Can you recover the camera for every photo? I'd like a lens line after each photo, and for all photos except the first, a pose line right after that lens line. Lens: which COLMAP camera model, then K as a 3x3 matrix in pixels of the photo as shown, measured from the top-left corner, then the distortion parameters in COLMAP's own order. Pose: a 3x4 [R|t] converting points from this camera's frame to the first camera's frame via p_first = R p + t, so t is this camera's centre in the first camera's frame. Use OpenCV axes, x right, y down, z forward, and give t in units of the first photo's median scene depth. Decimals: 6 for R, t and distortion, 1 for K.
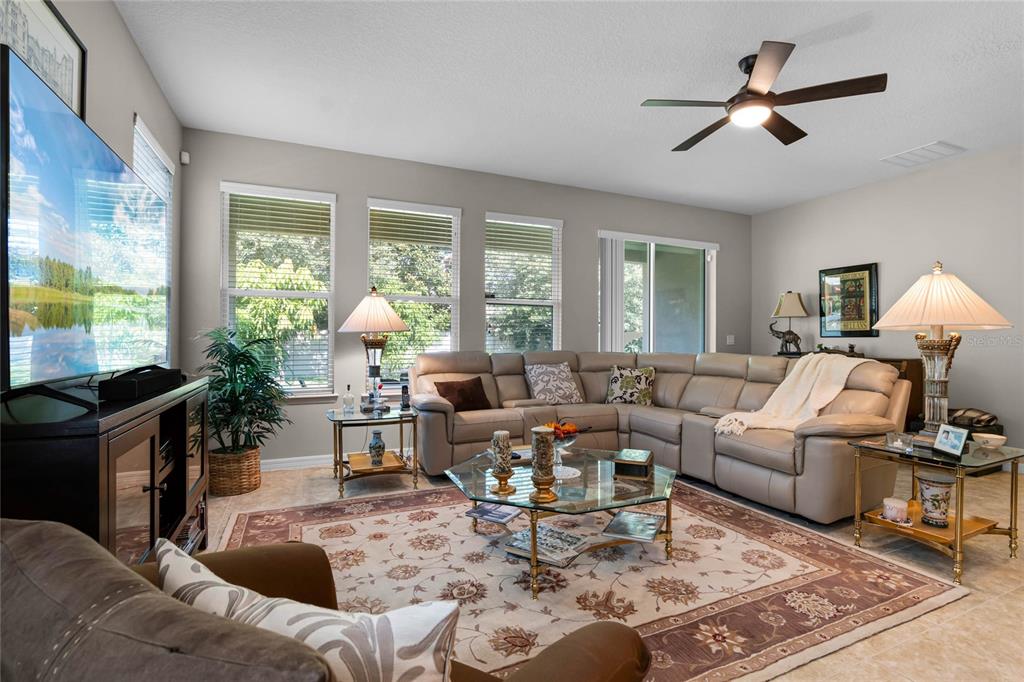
lens RADIAL K [[473.0, 0, 514.8], [0, 473.0, 338.7], [0, 0, 1]] dist [-0.020649, 0.000430]
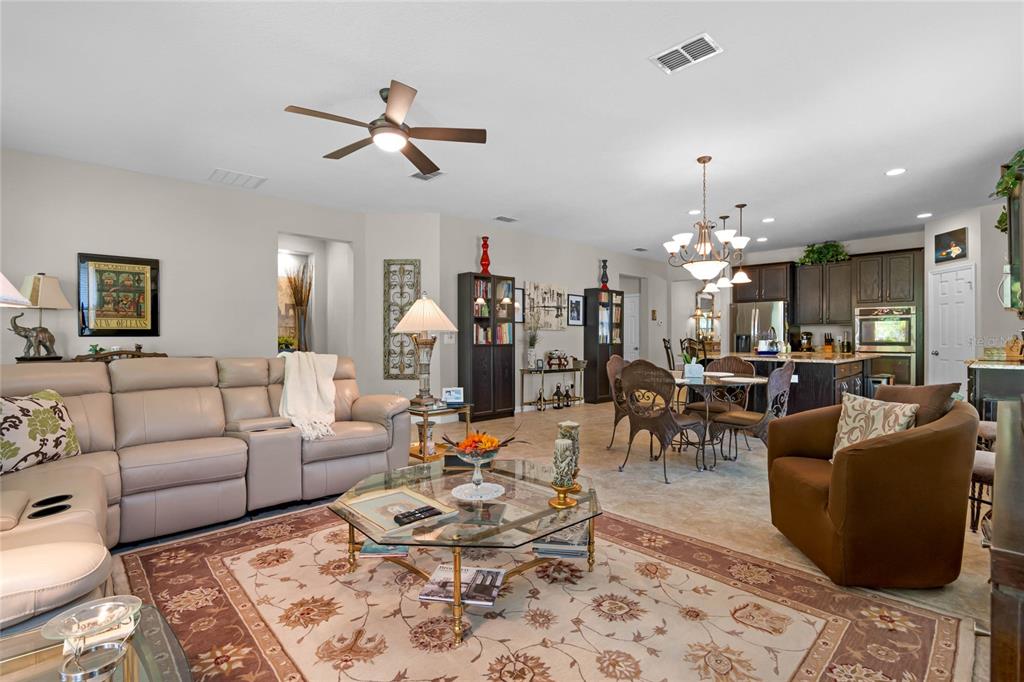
lens RADIAL K [[473.0, 0, 517.1], [0, 473.0, 340.0], [0, 0, 1]] dist [-0.020649, 0.000430]
pose [[-0.327518, -0.004181, 0.944836, -0.459917], [-0.000050, 0.999990, 0.004408, -0.000865], [-0.944845, 0.001396, -0.327515, 0.738147]]
